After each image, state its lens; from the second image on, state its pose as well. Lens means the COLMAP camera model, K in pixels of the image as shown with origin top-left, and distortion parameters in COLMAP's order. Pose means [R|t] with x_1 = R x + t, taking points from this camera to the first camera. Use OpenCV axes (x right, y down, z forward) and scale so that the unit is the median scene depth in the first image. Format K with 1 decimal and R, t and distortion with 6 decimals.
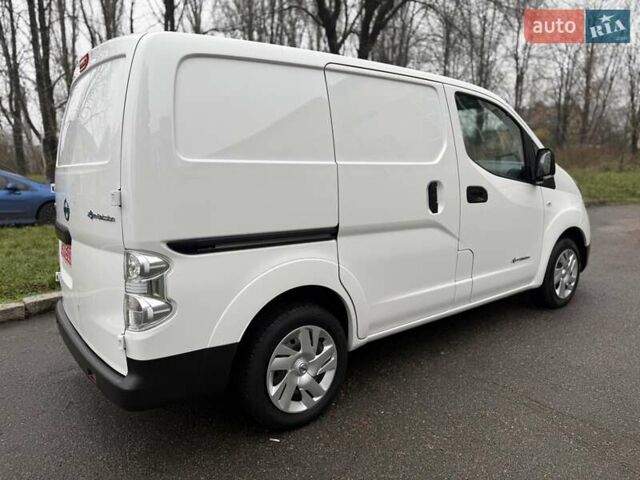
lens RADIAL K [[457.3, 0, 315.5], [0, 457.3, 235.7], [0, 0, 1]] dist [0.036998, -0.032550]
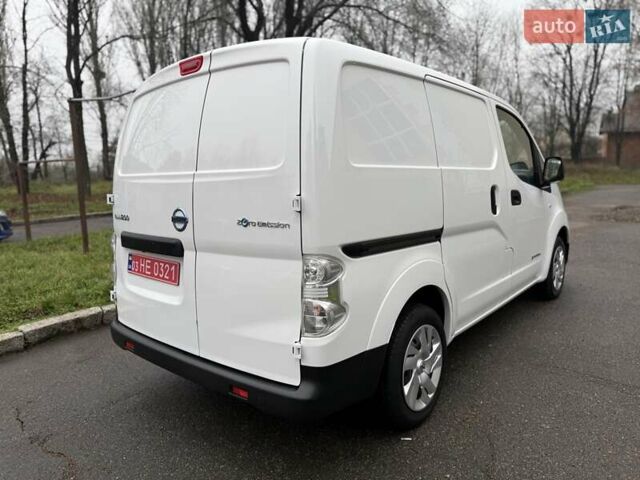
lens RADIAL K [[457.3, 0, 317.6], [0, 457.3, 235.0], [0, 0, 1]] dist [0.036998, -0.032550]
pose [[0.978437, -0.034987, 0.203562, -0.364849], [0.040843, 0.998862, -0.024634, 0.007638], [-0.202469, 0.032417, 0.978752, 0.020453]]
